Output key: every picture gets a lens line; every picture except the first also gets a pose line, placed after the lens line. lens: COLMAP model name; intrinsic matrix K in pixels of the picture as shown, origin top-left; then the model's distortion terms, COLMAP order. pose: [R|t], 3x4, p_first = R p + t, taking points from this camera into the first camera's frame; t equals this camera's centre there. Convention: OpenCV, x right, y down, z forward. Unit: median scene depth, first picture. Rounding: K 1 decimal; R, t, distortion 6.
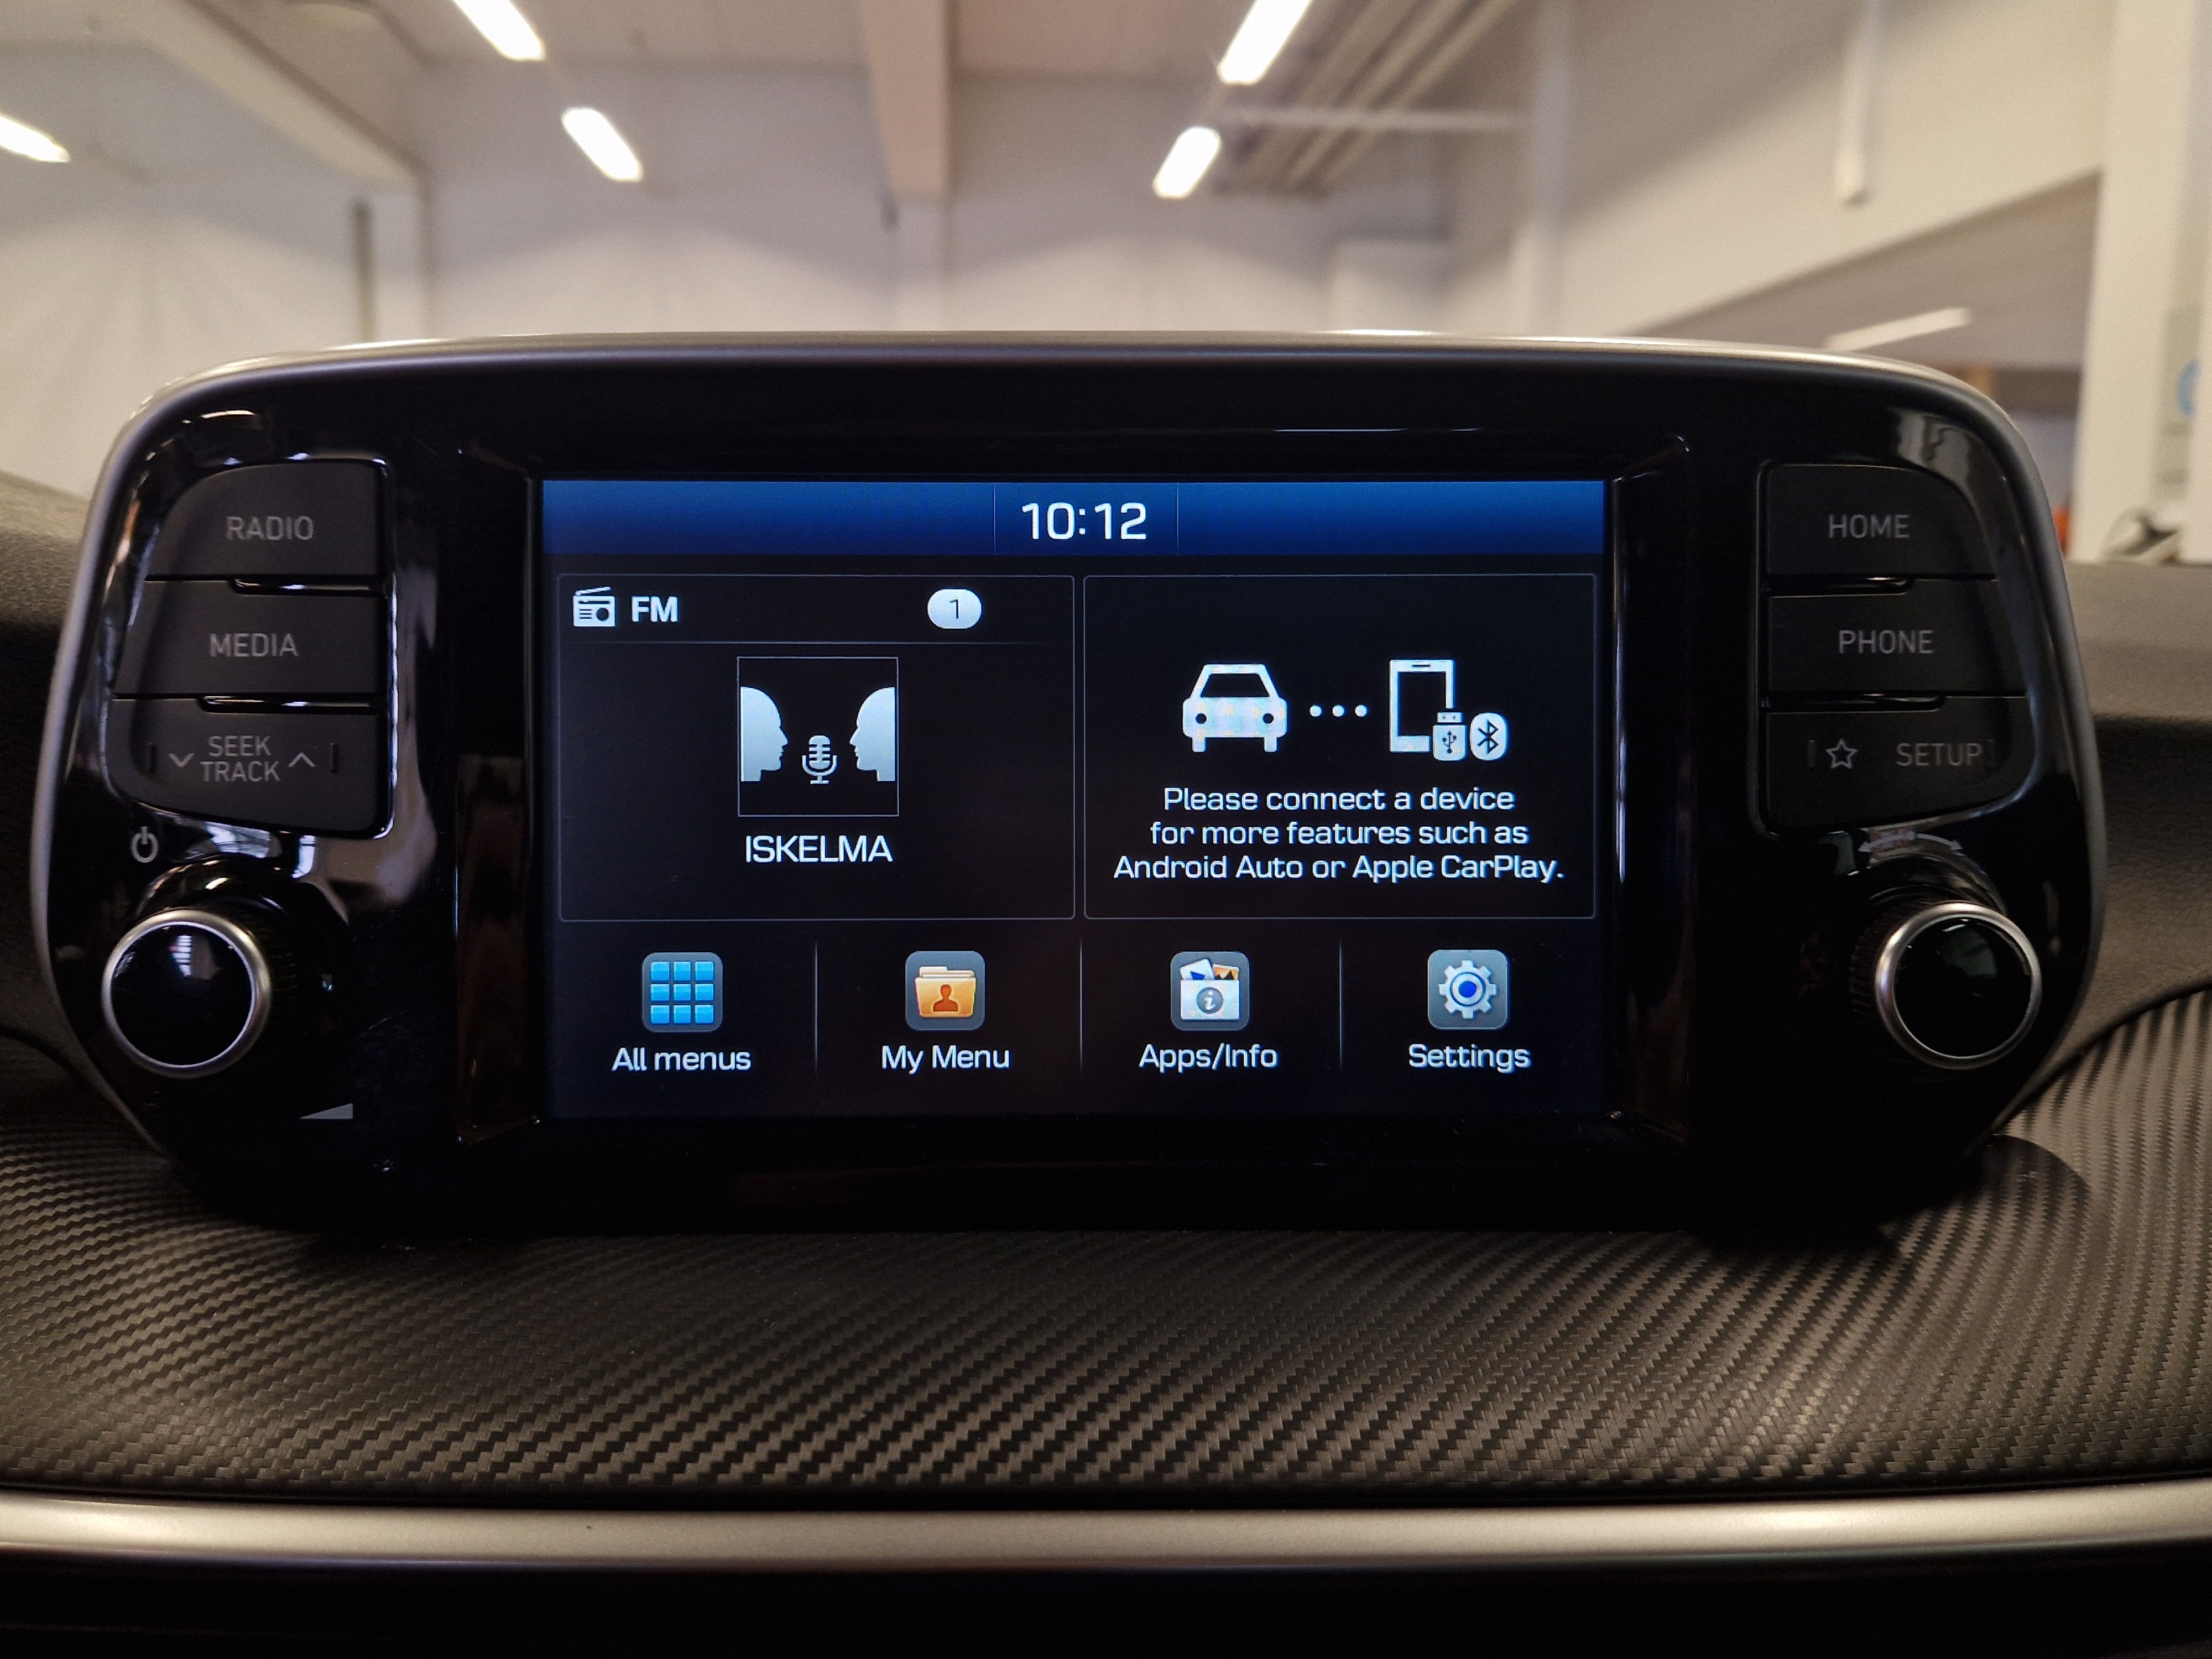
lens RADIAL K [[1722.4, 0, 1107.8], [0, 1722.4, 836.6], [0, 0, 1]] dist [0.053743, -0.049744]
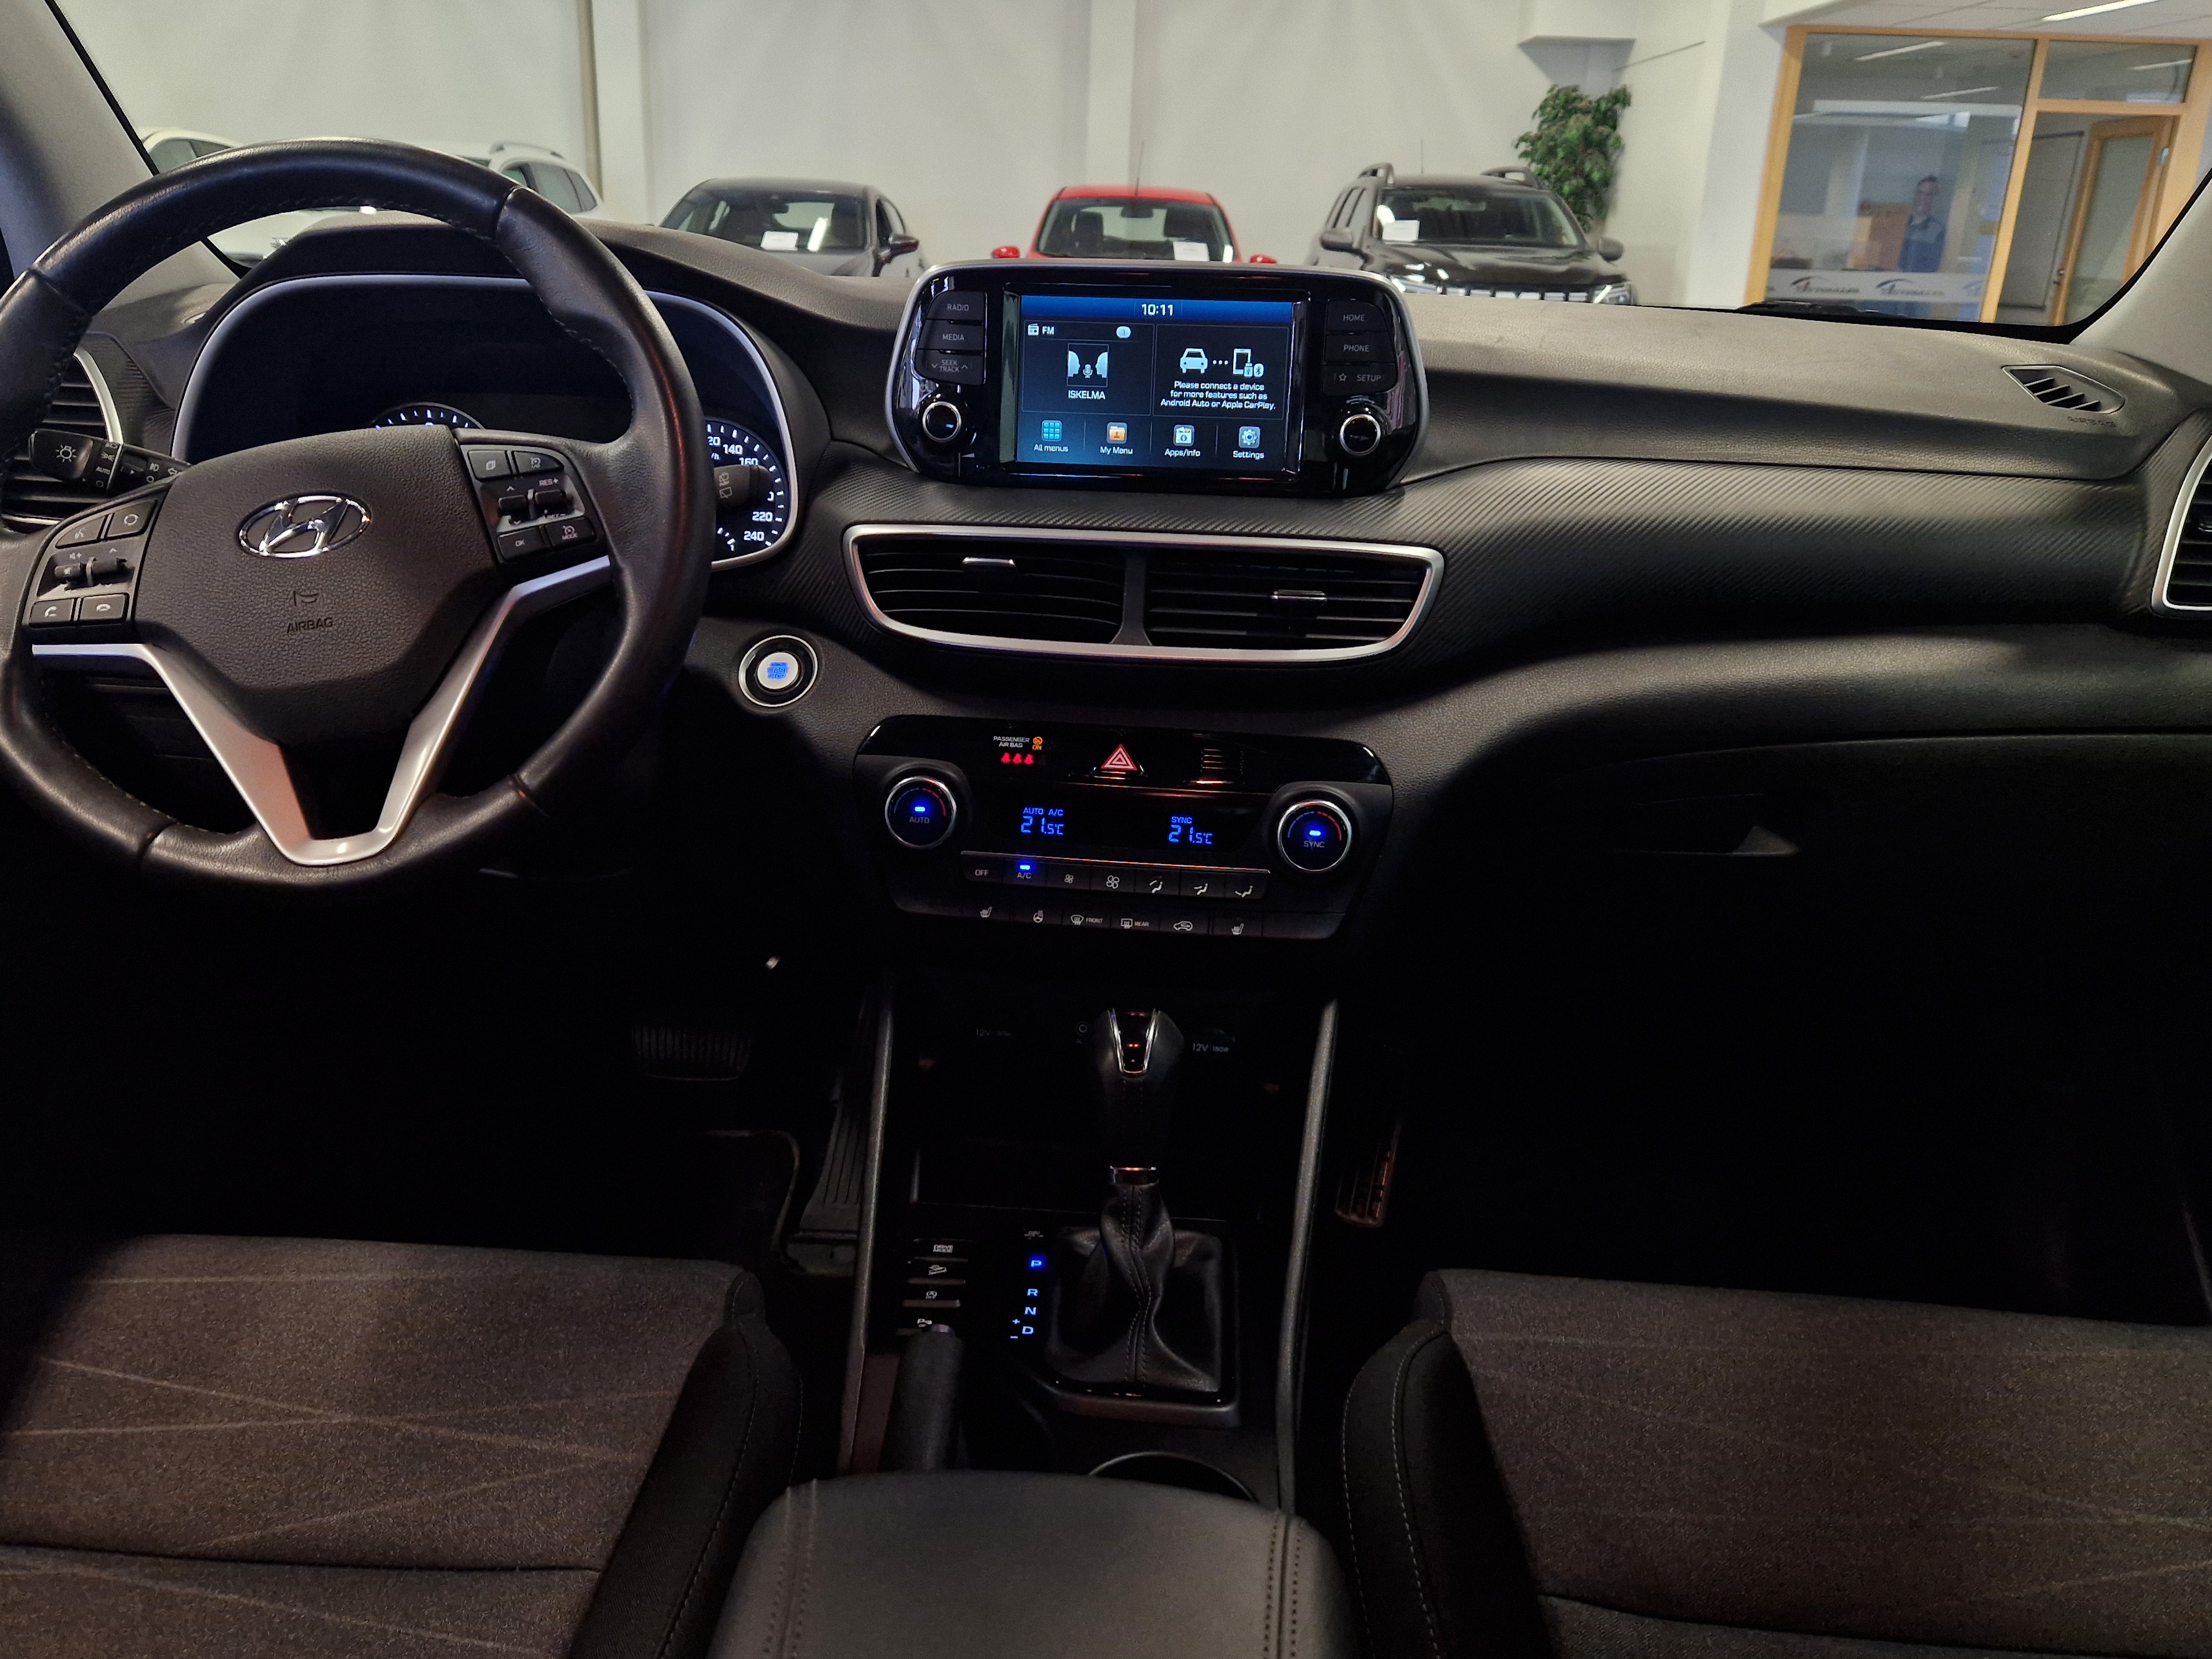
lens RADIAL K [[1722.4, 0, 1089.1], [0, 1722.4, 844.5], [0, 0, 1]] dist [0.053743, -0.049744]
pose [[0.993263, 0.059502, -0.099441, 0.294224], [-0.039816, 0.981101, 0.189355, 0.269152], [0.108828, -0.184120, 0.976860, -3.069176]]
